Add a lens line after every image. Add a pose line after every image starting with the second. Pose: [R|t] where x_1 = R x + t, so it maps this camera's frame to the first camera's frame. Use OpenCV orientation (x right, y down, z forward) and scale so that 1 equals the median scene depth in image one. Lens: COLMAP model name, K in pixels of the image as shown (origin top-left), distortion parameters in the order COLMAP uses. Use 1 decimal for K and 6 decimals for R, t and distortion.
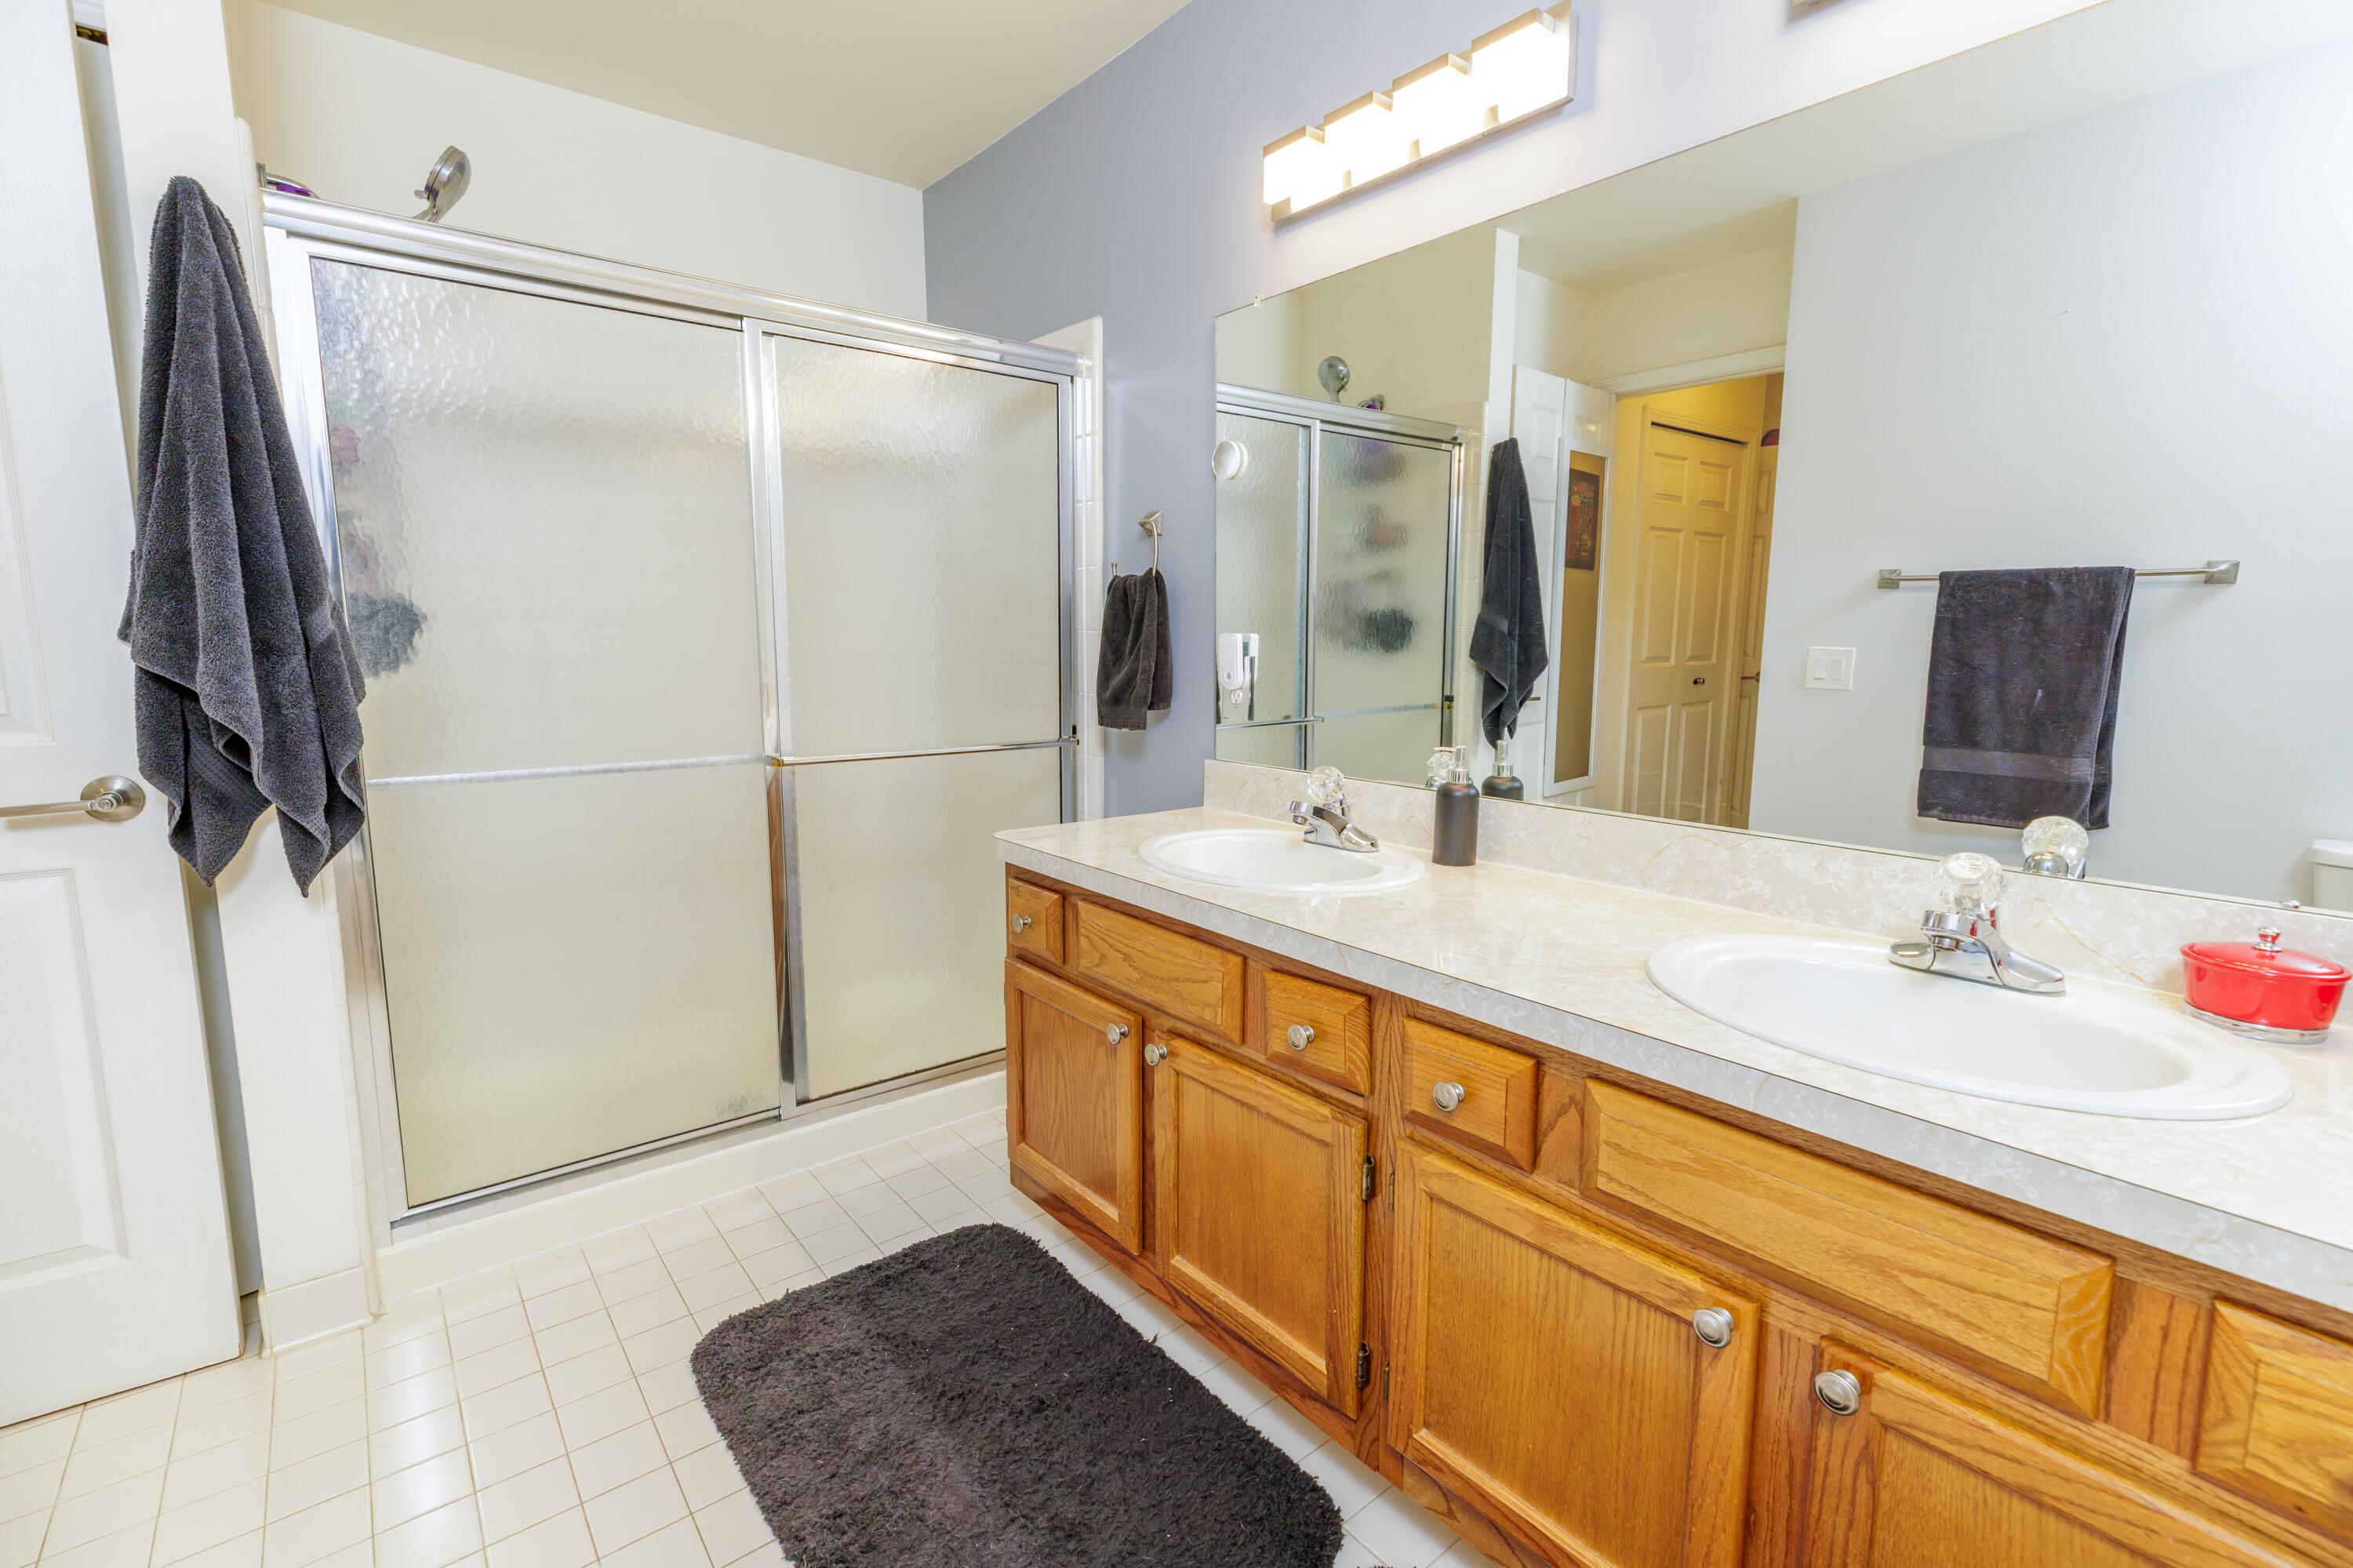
lens RADIAL K [[1061.1, 0, 1174.7], [0, 1061.1, 779.0], [0, 0, 1]] dist [0.010567, -0.000885]
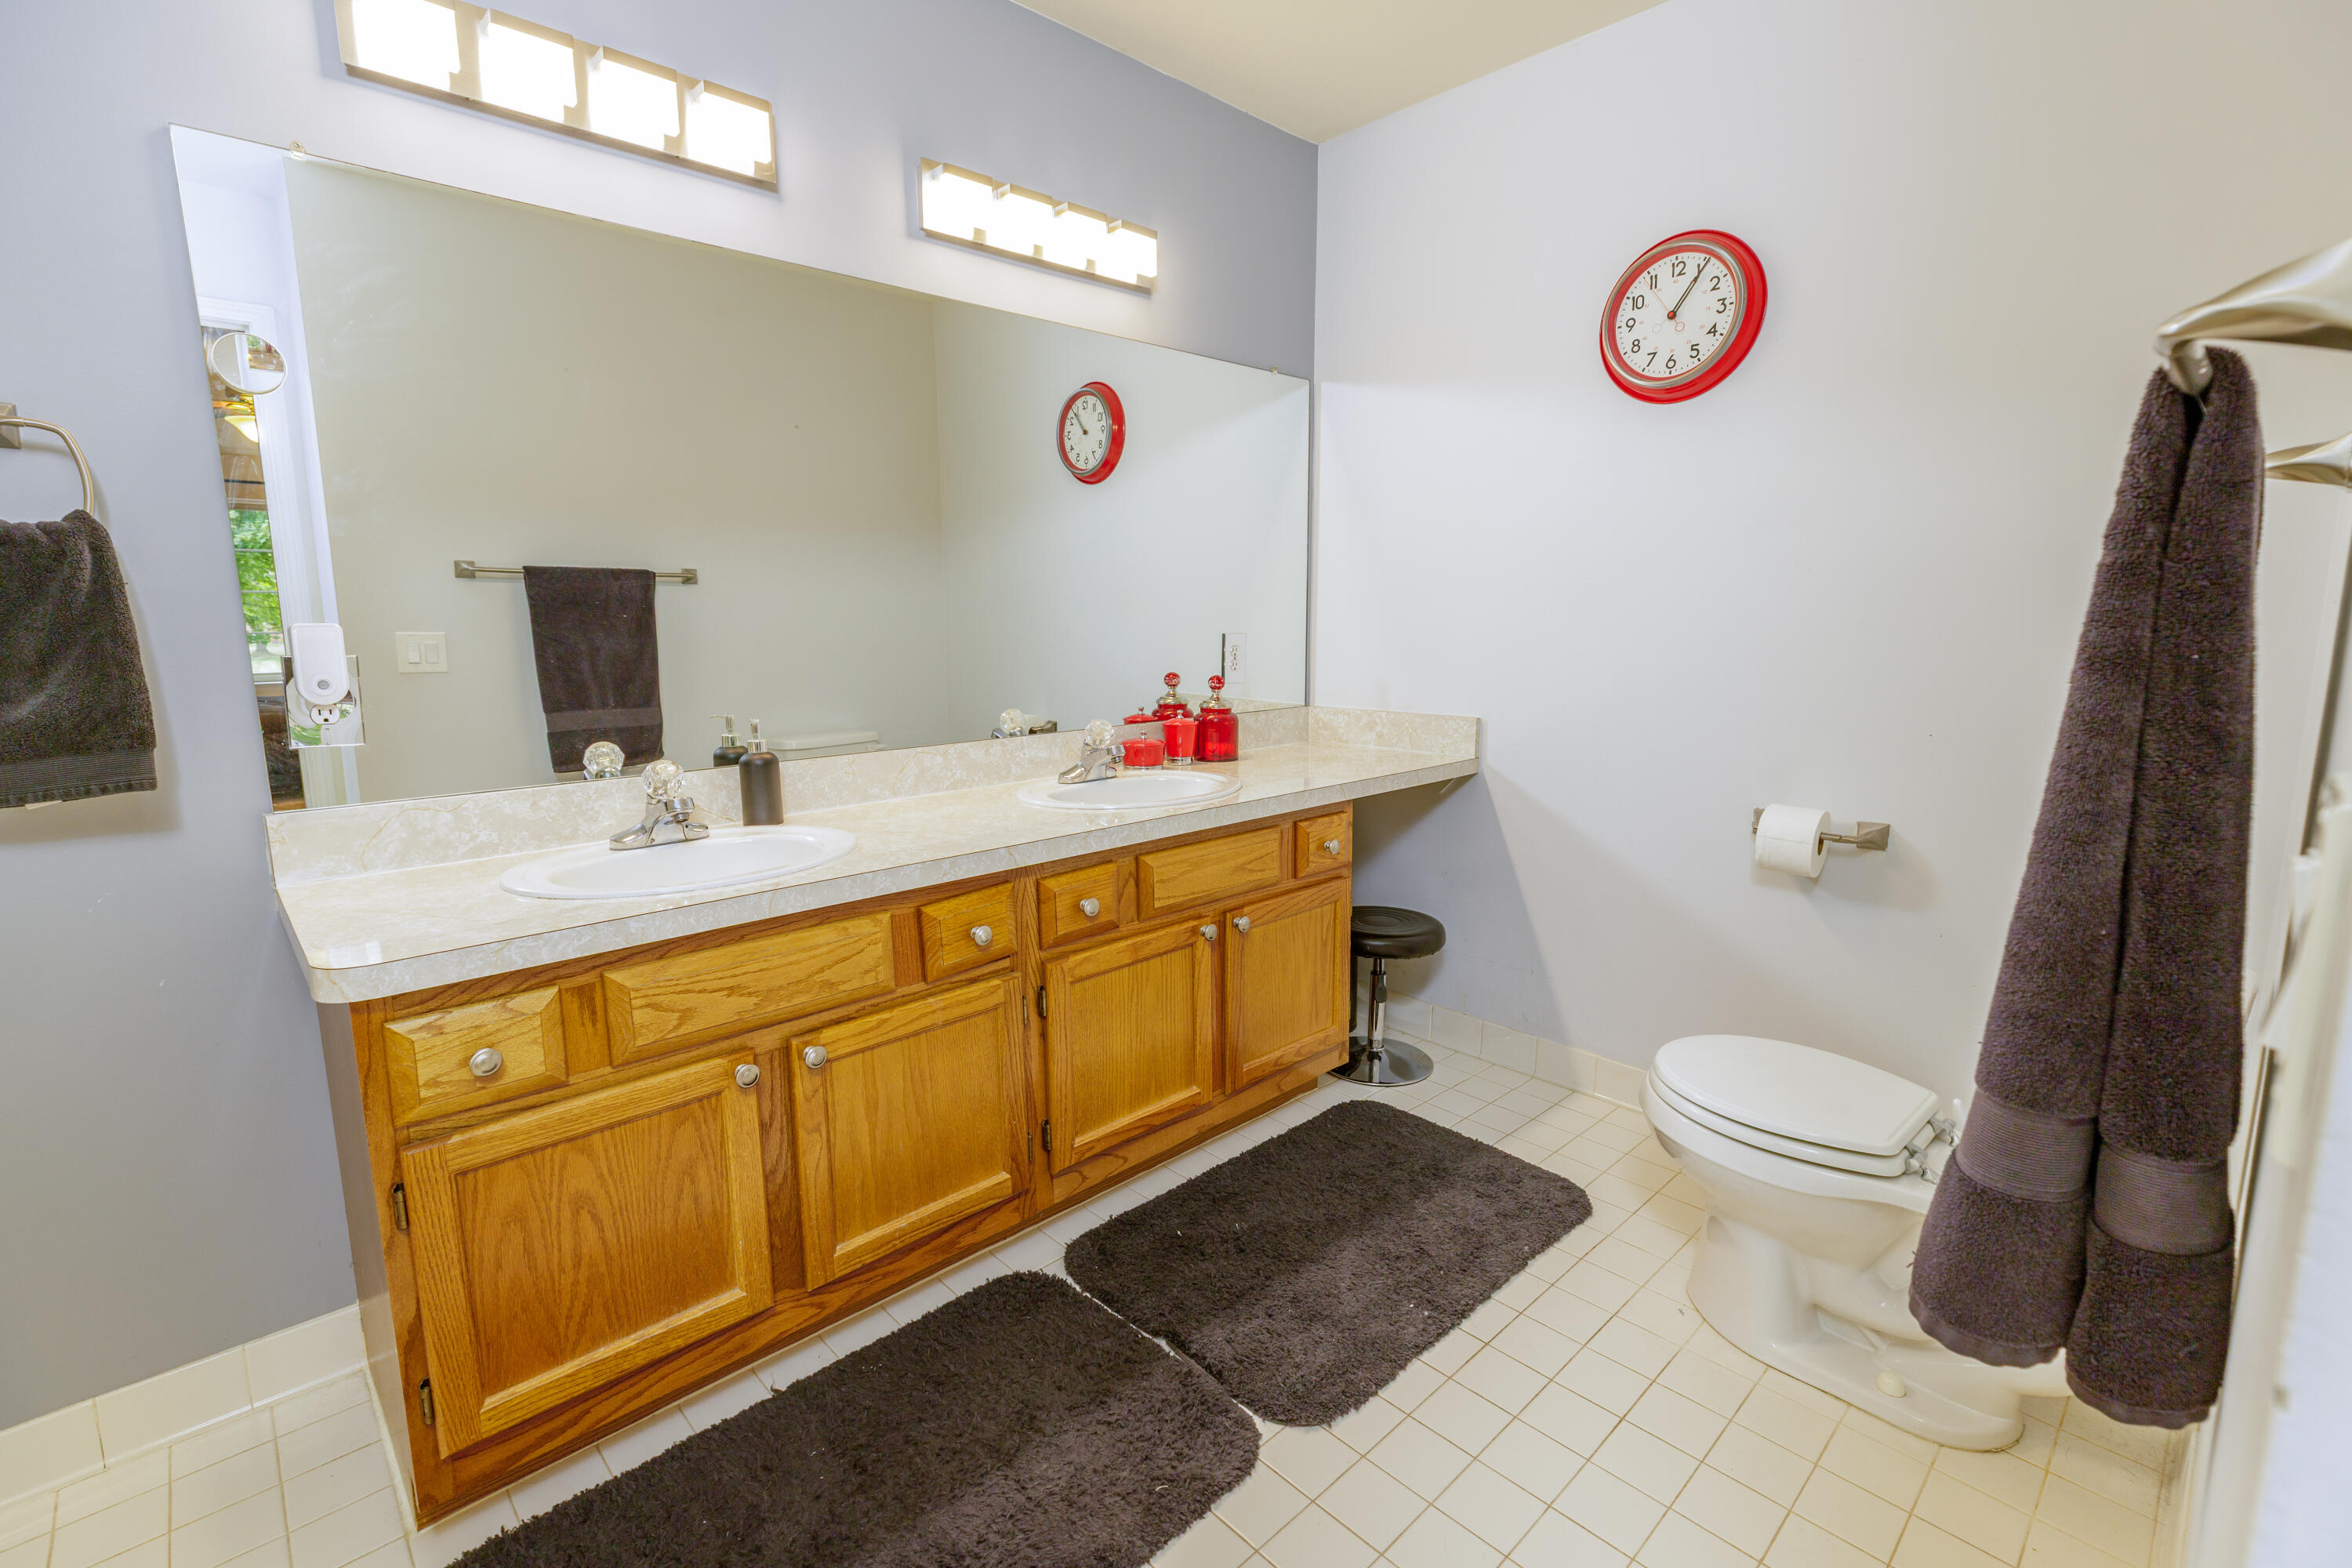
lens RADIAL K [[1060.6, 0, 1173.7], [0, 1060.6, 781.5], [0, 0, 1]] dist [0.010567, -0.000885]
pose [[-0.080580, -0.158531, 0.984060, -0.966588], [0.143814, 0.975091, 0.168862, -0.101887], [-0.986319, 0.155128, -0.055774, 0.701925]]
